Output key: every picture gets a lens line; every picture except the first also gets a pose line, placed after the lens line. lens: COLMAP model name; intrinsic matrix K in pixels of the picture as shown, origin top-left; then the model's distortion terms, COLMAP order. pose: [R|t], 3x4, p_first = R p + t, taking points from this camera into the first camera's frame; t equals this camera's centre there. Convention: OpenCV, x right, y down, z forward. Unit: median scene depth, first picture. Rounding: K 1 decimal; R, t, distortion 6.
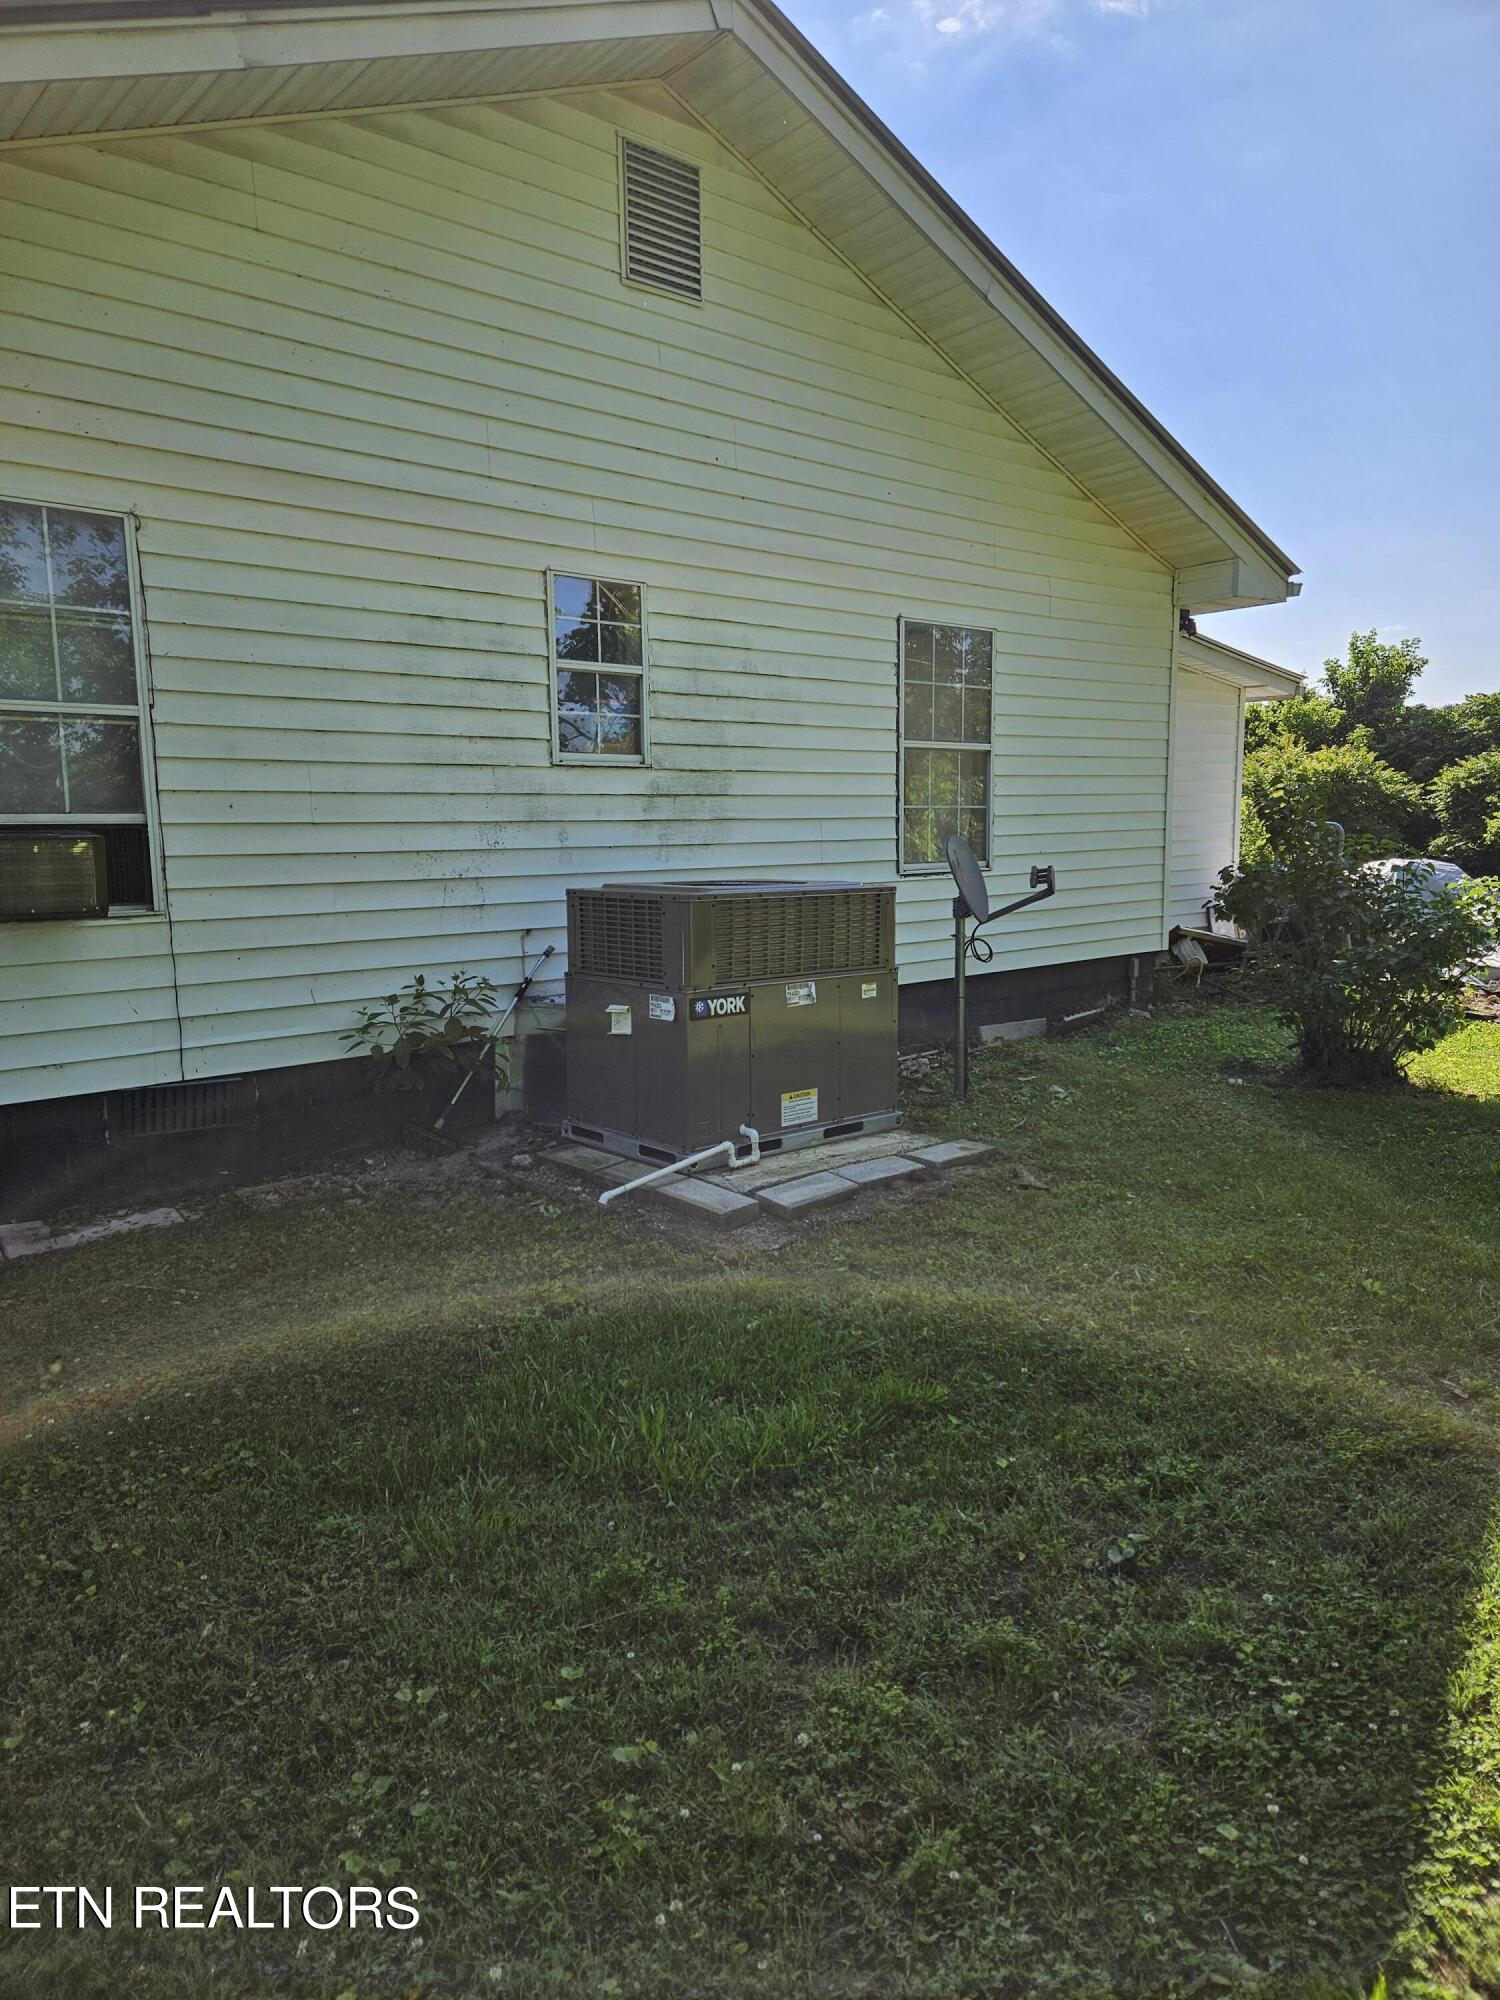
lens RADIAL K [[1325.1, 0, 736.0], [0, 1325.1, 986.8], [0, 0, 1]] dist [0.081763, -0.071032]
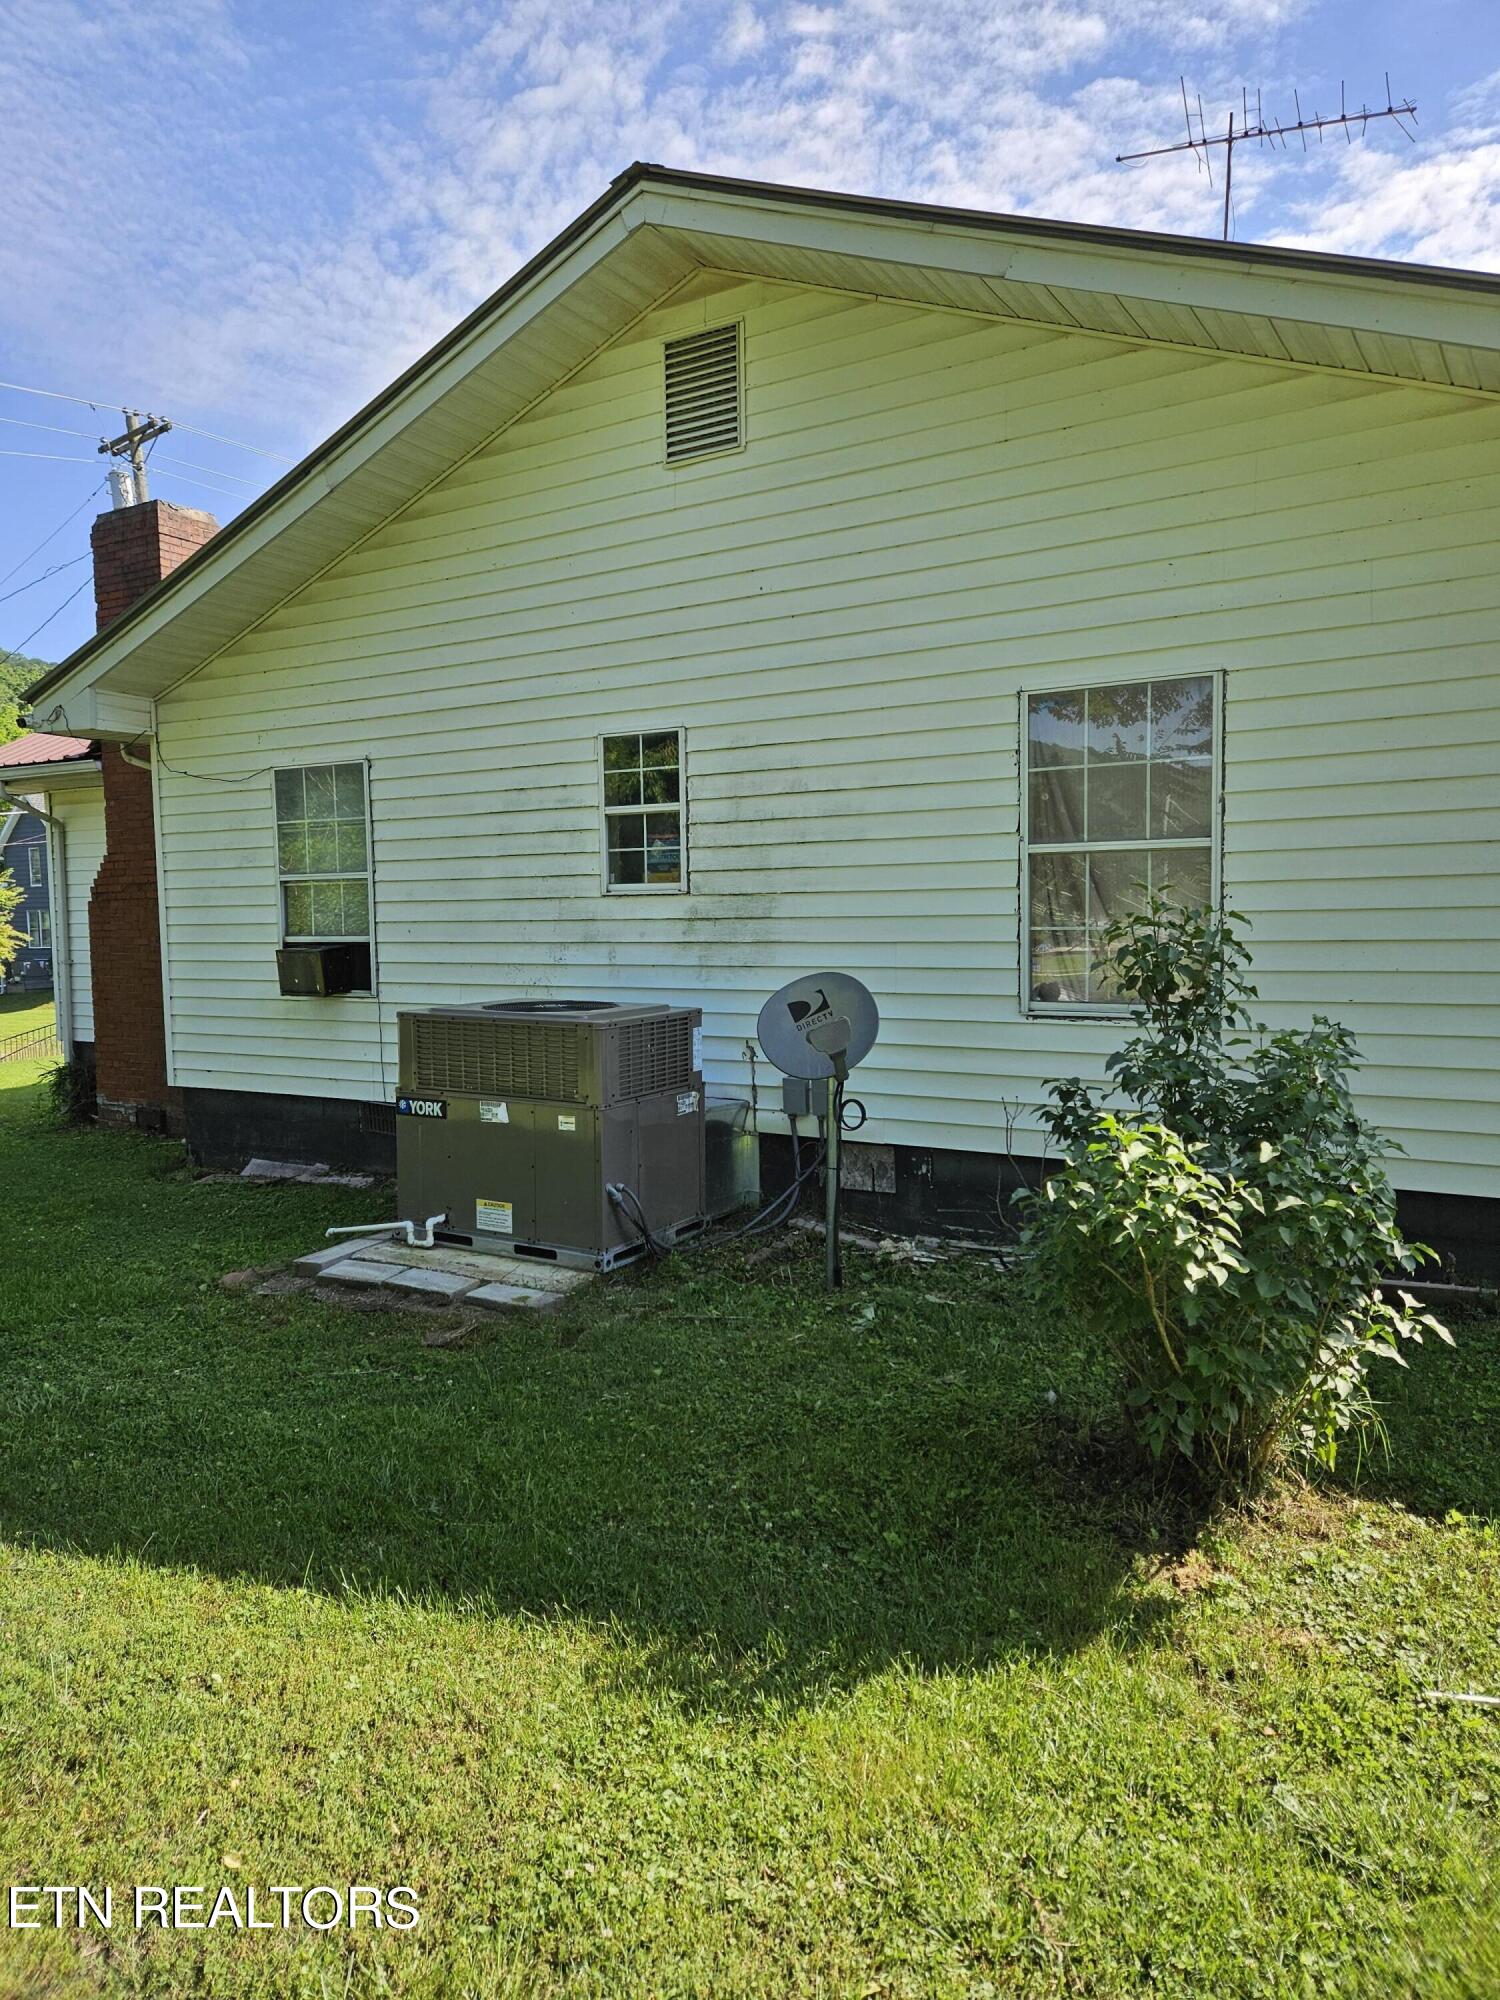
lens RADIAL K [[1325.1, 0, 743.7], [0, 1325.1, 981.0], [0, 0, 1]] dist [0.081763, -0.071032]
pose [[0.314075, 0.063062, -0.947302, 1.006080], [-0.102087, 0.994250, 0.032340, -0.139087], [0.943894, 0.086550, 0.318706, 0.733424]]
